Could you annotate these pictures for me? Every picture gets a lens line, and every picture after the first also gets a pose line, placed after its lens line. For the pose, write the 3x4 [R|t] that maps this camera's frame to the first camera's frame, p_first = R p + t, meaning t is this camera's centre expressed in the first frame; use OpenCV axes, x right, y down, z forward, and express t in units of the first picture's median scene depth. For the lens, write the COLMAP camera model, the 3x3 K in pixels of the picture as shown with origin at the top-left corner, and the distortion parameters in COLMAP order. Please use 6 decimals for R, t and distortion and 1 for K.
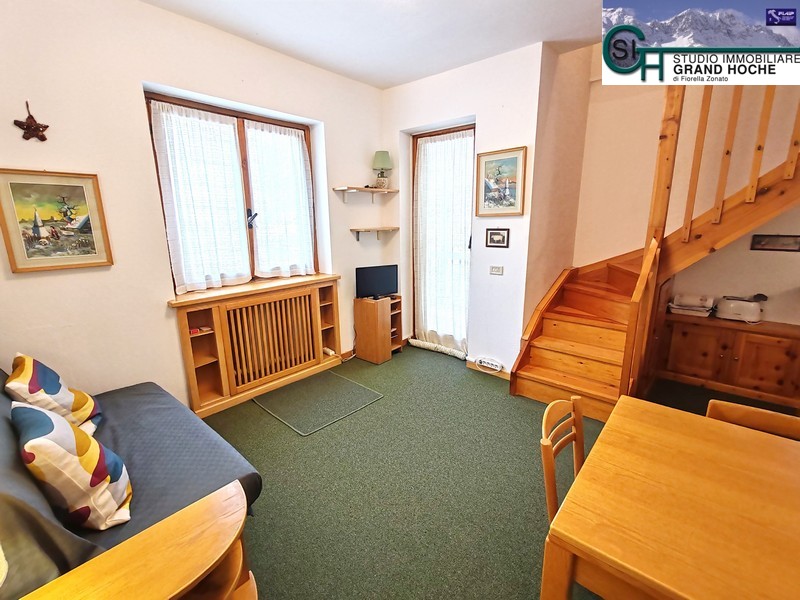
lens RADIAL K [[363.4, 0, 396.6], [0, 363.4, 300.6], [0, 0, 1]] dist [0.002820, 0.002597]
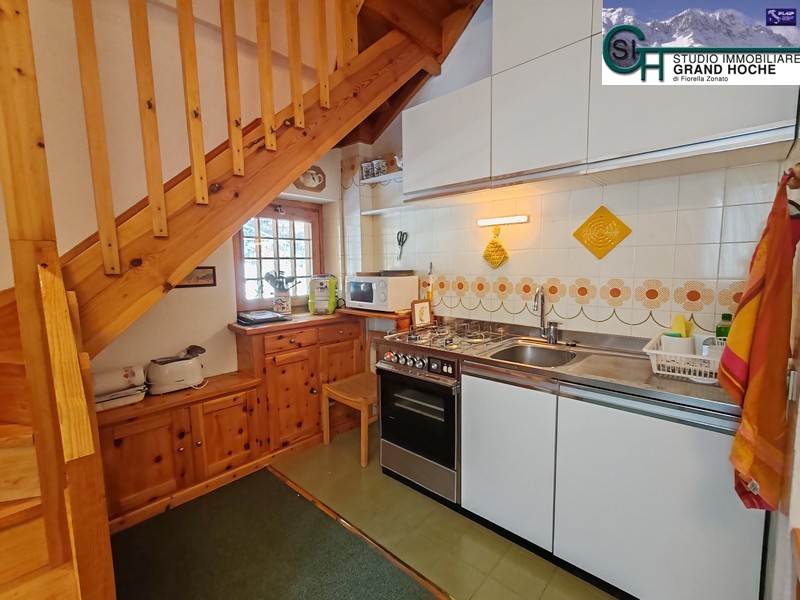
lens RADIAL K [[363.4, 0, 398.7], [0, 363.4, 299.4], [0, 0, 1]] dist [0.002820, 0.002597]
pose [[0.026767, -0.091106, 0.995481, 0.278584], [0.237984, 0.967787, 0.082172, -0.067902], [-0.970900, 0.234709, 0.047587, 0.529476]]
